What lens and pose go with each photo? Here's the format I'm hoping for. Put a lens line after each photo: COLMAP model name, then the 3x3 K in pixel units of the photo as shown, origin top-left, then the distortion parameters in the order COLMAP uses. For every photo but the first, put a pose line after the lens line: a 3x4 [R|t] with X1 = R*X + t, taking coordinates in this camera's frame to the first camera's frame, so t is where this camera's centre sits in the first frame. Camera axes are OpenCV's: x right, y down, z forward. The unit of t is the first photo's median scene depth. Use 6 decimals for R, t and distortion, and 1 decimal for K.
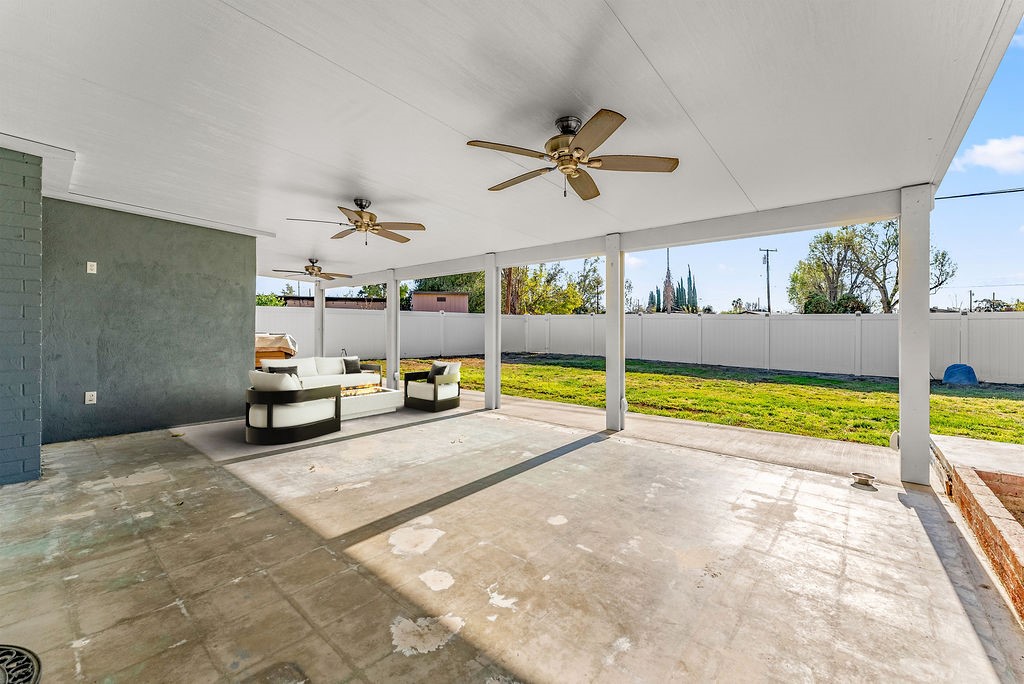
lens RADIAL K [[409.7, 0, 511.6], [0, 409.7, 333.3], [0, 0, 1]] dist [-0.004441, 0.000287]
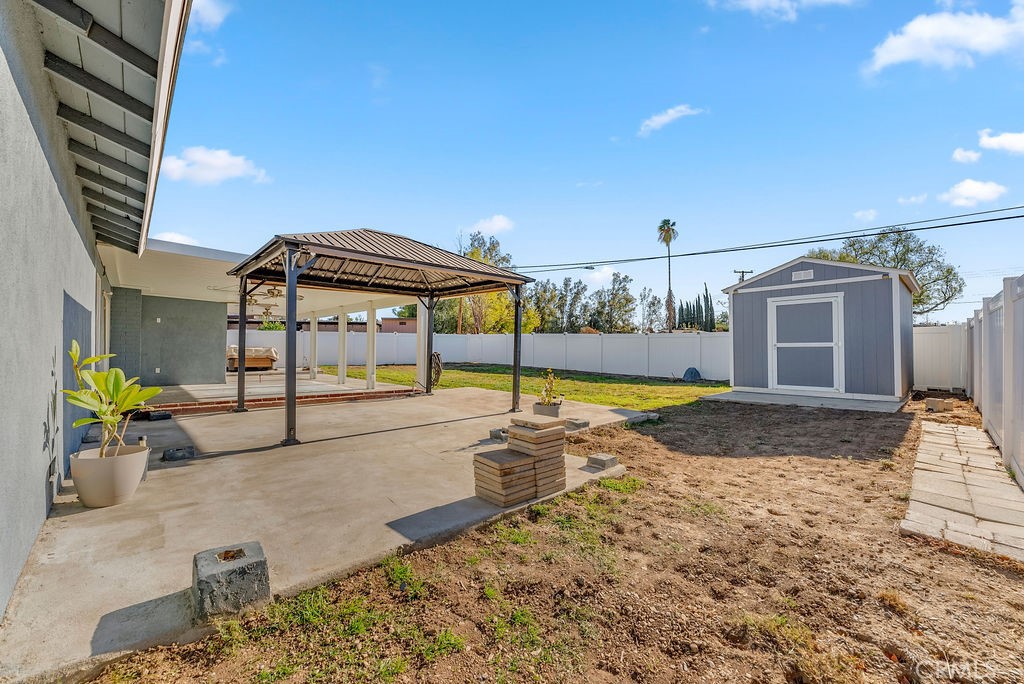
lens RADIAL K [[409.7, 0, 523.4], [0, 409.7, 340.6], [0, 0, 1]] dist [-0.004441, 0.000287]
pose [[0.989011, -0.000227, -0.147840, 0.444036], [-0.002765, 0.999795, -0.020035, 0.003707], [0.147815, 0.020223, 0.988808, -0.329050]]
